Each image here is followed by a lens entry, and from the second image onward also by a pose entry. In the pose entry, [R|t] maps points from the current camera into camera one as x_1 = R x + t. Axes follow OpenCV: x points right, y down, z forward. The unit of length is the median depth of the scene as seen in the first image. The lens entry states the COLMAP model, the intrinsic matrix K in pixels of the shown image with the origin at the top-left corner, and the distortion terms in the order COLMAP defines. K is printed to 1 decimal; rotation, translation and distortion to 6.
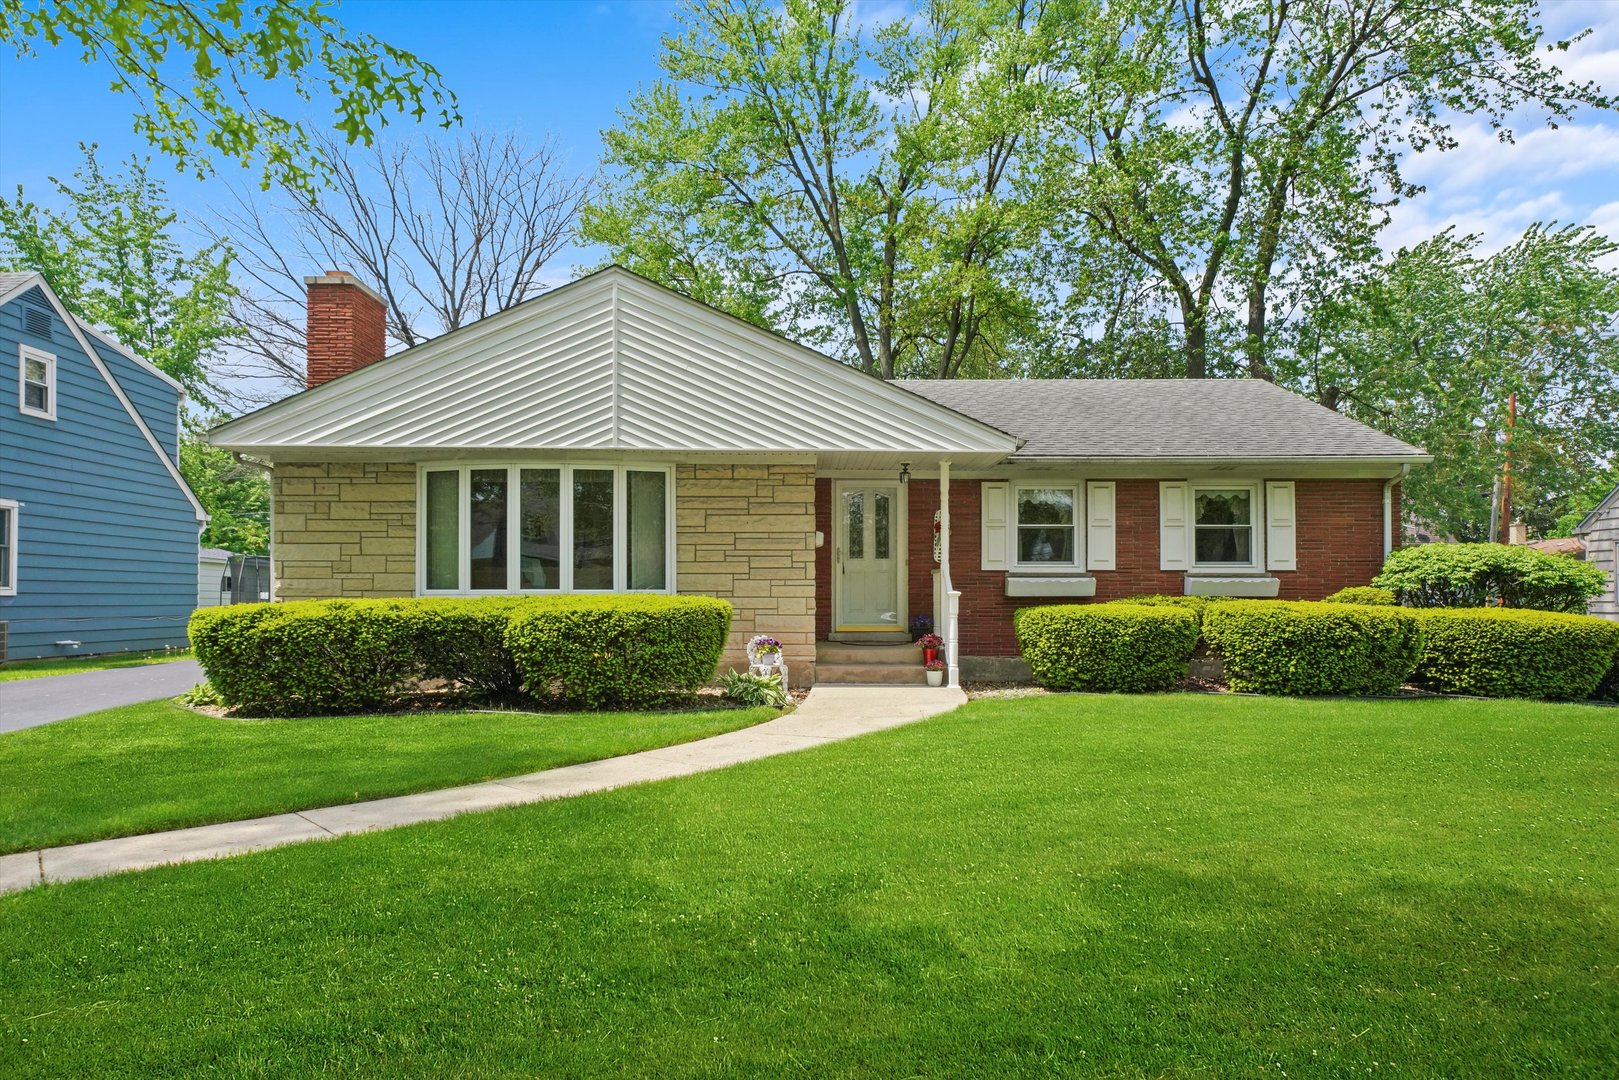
lens RADIAL K [[700.2, 0, 799.4], [0, 700.2, 535.2], [0, 0, 1]] dist [0.012655, 0.000549]
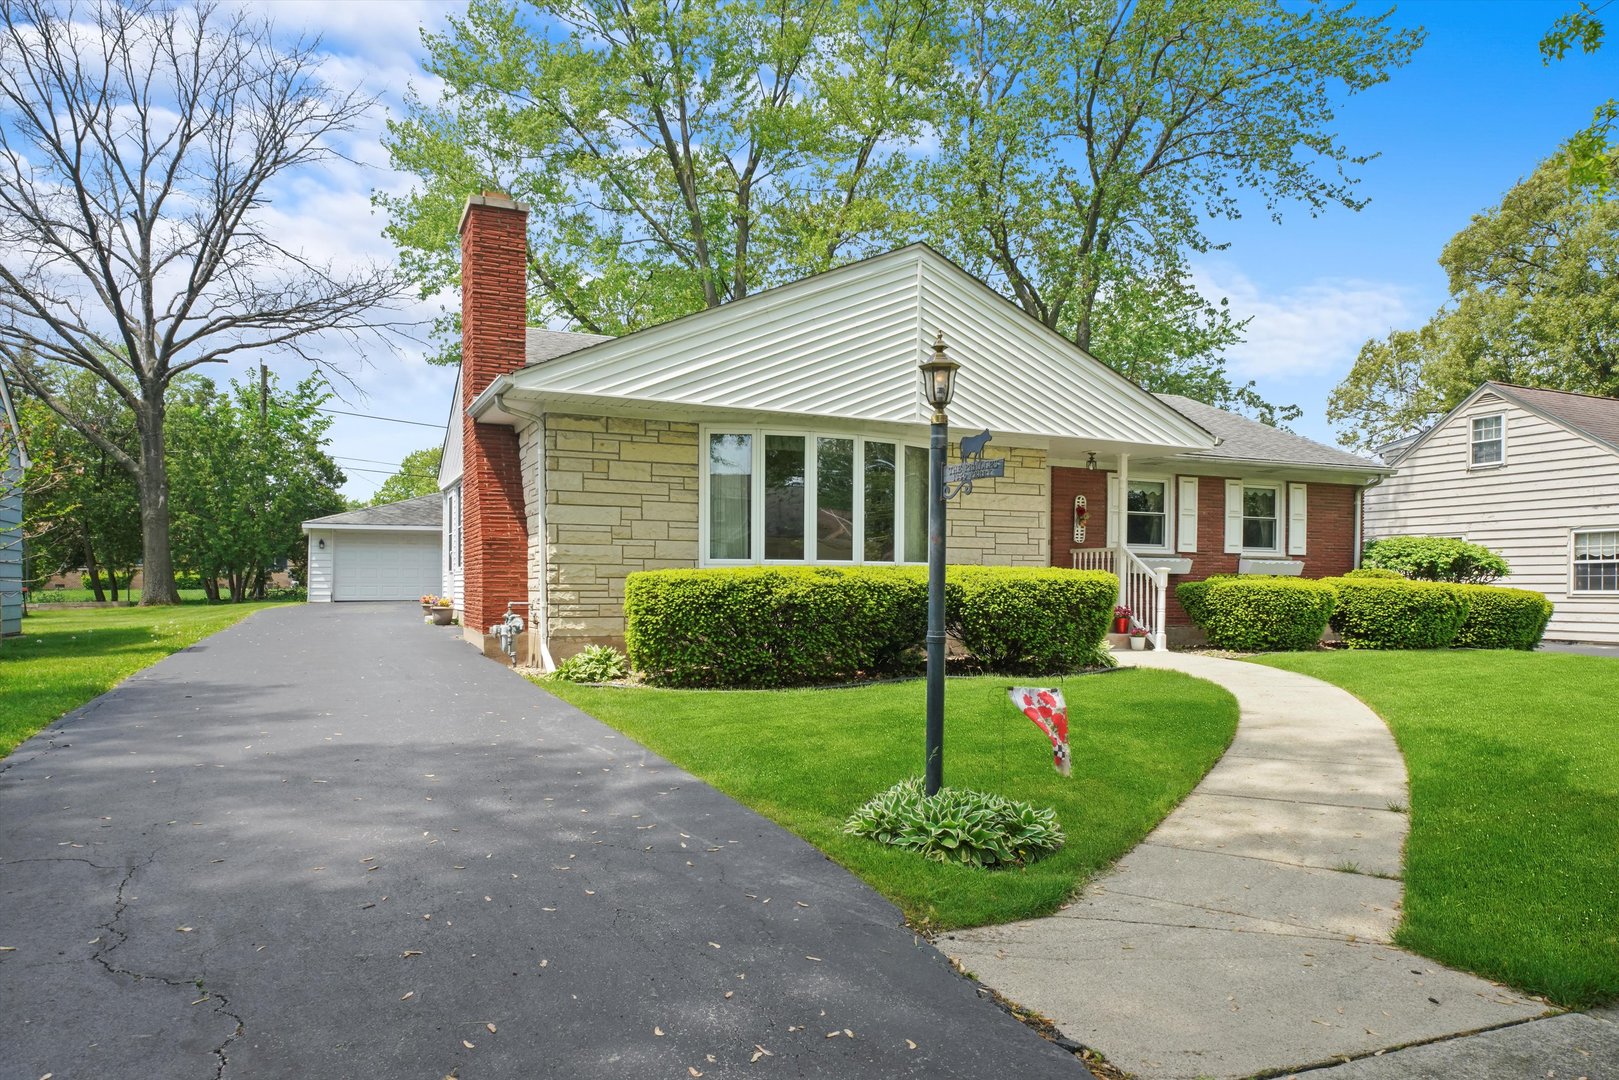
lens RADIAL K [[700.2, 0, 799.4], [0, 700.2, 535.2], [0, 0, 1]] dist [0.012655, 0.000549]
pose [[0.959760, 0.024697, 0.279732, -0.681579], [-0.032208, 0.999233, 0.022287, 0.020977], [-0.278967, -0.030400, 0.959819, 0.063522]]
